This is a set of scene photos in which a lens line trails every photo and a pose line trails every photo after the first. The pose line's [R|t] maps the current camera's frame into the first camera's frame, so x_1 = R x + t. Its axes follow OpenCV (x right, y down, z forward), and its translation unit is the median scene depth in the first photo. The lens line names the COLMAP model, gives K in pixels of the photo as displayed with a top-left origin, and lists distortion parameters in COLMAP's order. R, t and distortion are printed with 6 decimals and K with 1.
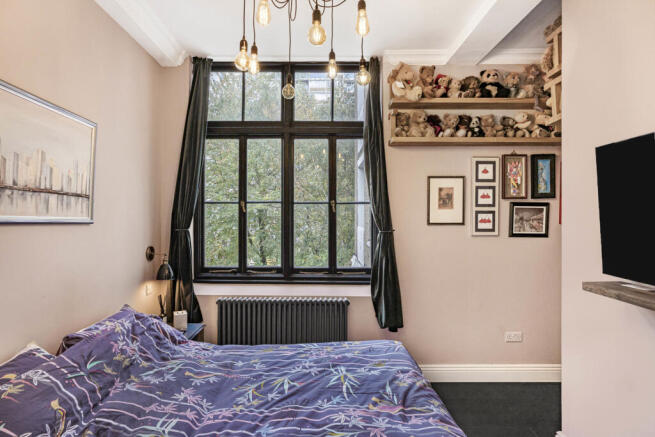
lens RADIAL K [[337.7, 0, 327.5], [0, 337.7, 218.5], [0, 0, 1]] dist [-0.018441, 0.001085]
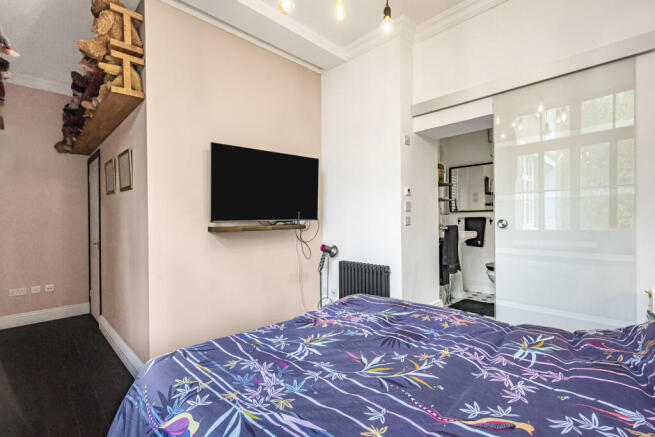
lens RADIAL K [[298.6, 0, 307.9], [0, 298.6, 212.0], [0, 0, 1]] dist [0.001091, -0.000302]
pose [[-0.663866, 0.013297, 0.747733, -0.508074], [0.014317, 0.999885, -0.005070, 0.125492], [-0.747715, 0.007339, -0.663980, 1.457756]]
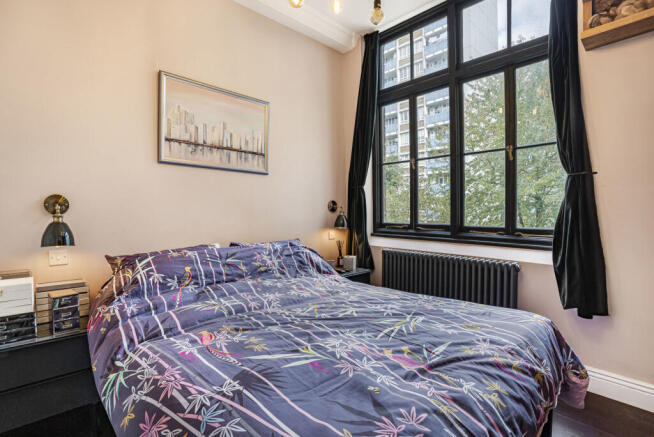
lens RADIAL K [[307.6, 0, 335.2], [0, 307.6, 220.5], [0, 0, 1]] dist [-0.054185, 0.000208]
pose [[0.687671, 0.017640, -0.725808, 0.453680], [0.006589, 0.999512, 0.030535, 0.182738], [0.725992, -0.025780, 0.687220, 0.339215]]
